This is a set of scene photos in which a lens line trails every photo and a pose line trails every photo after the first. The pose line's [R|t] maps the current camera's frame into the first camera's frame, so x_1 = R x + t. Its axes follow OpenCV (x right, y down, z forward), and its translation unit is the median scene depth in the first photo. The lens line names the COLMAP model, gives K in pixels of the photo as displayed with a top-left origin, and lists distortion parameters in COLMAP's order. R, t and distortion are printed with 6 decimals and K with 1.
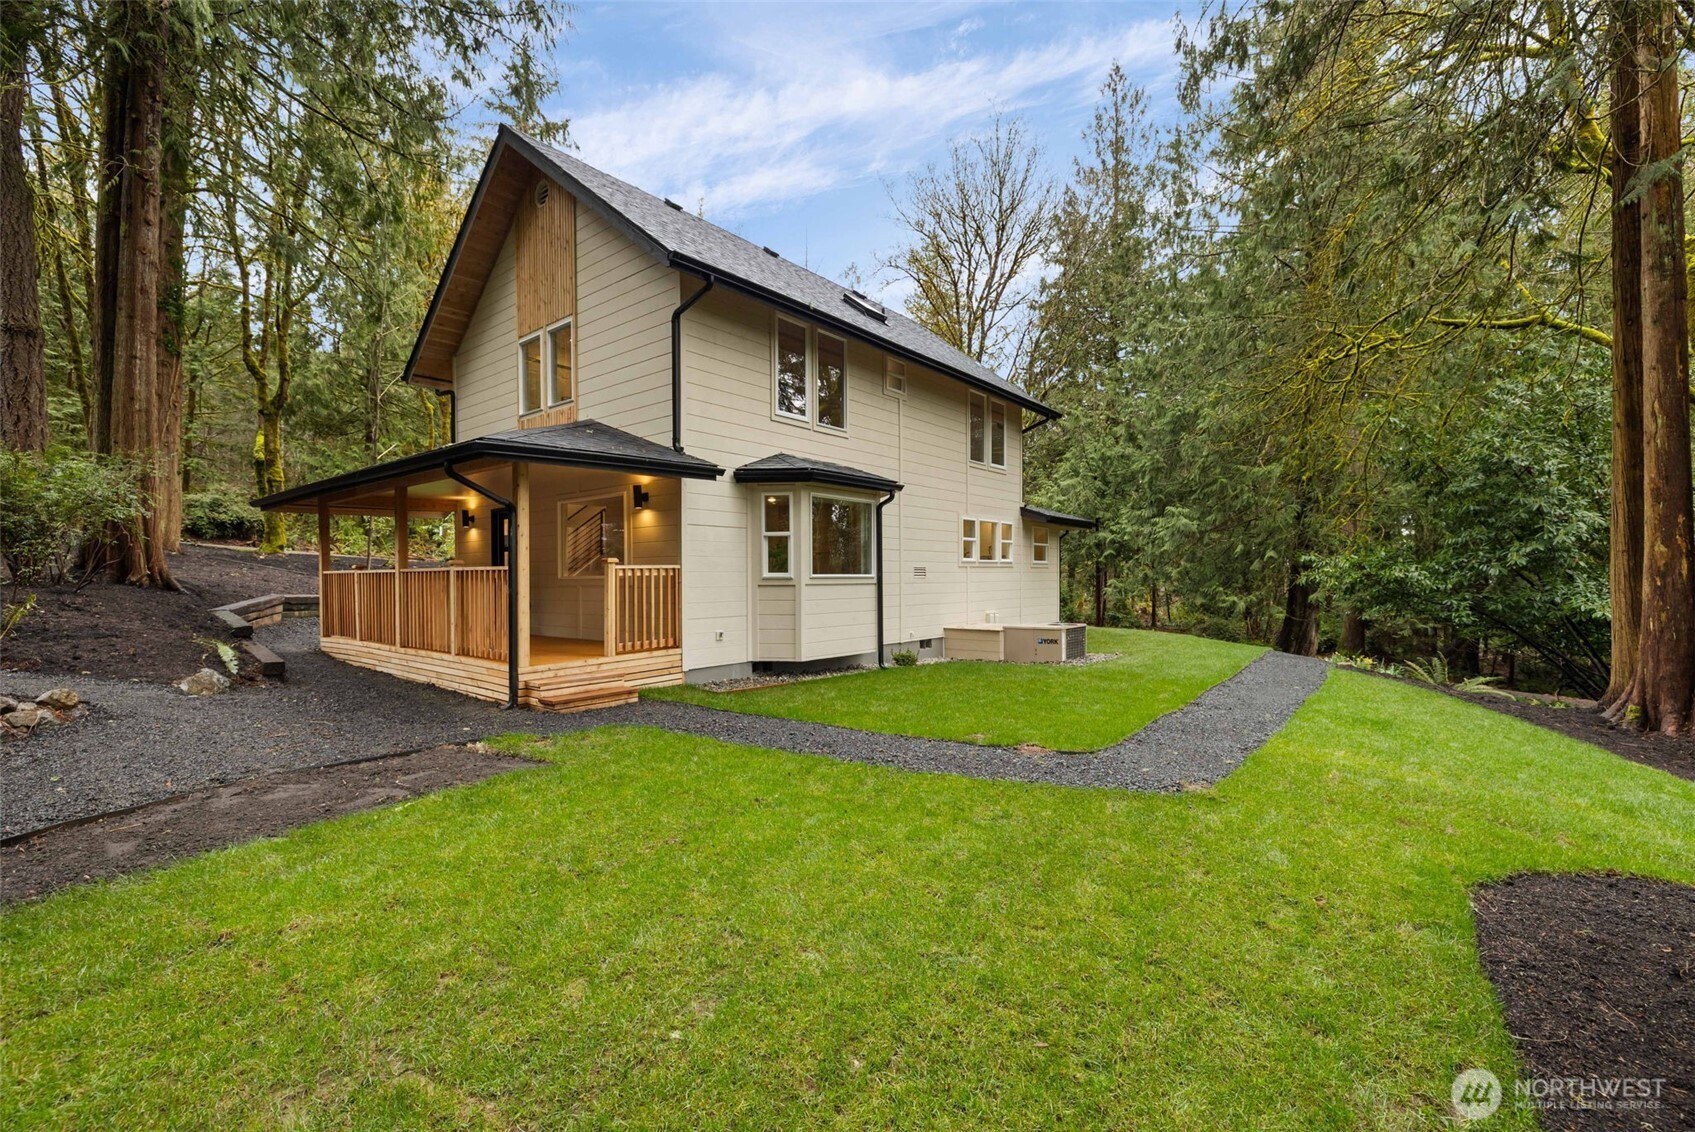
lens RADIAL K [[718.6, 0, 848.3], [0, 718.6, 573.1], [0, 0, 1]] dist [-0.003289, 0.000032]
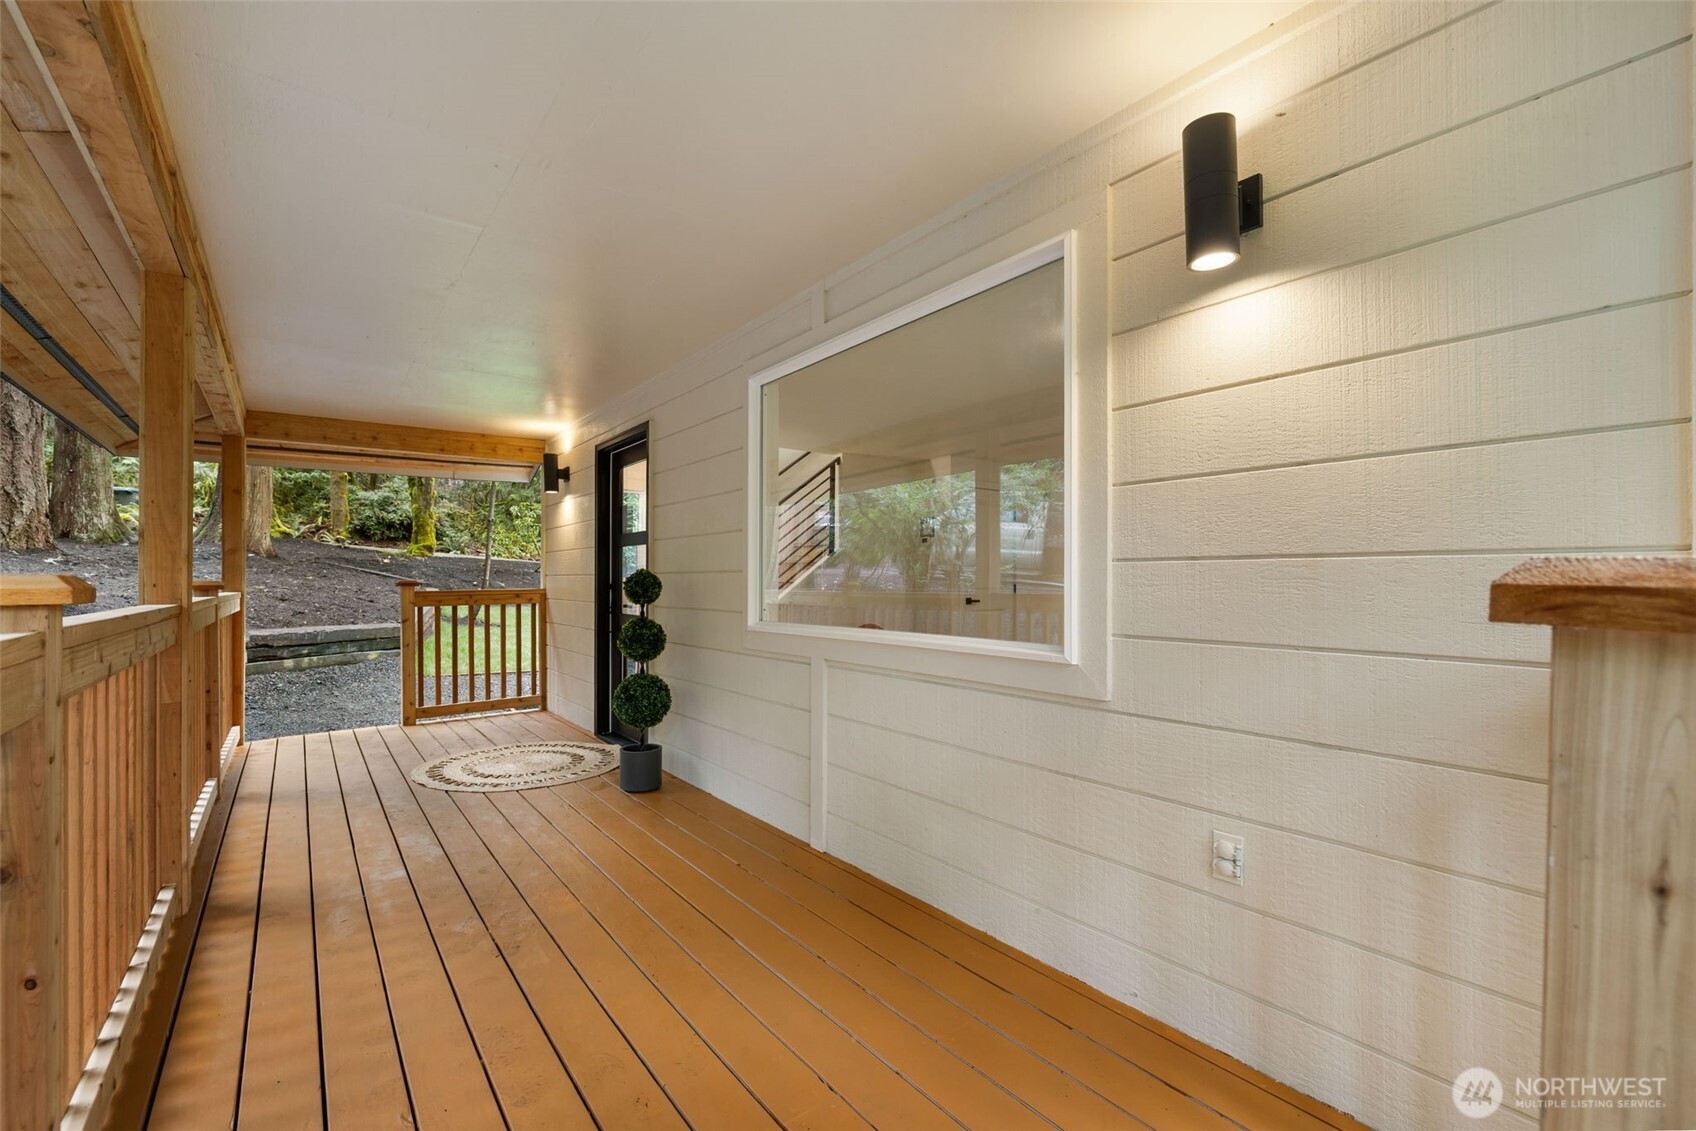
lens RADIAL K [[719.0, 0, 852.7], [0, 719.0, 575.0], [0, 0, 1]] dist [-0.003289, 0.000032]
pose [[0.972656, 0.001995, -0.232244, -0.248836], [-0.002369, 0.999996, -0.001329, -0.012946], [0.232240, 0.001843, 0.972657, 0.611892]]
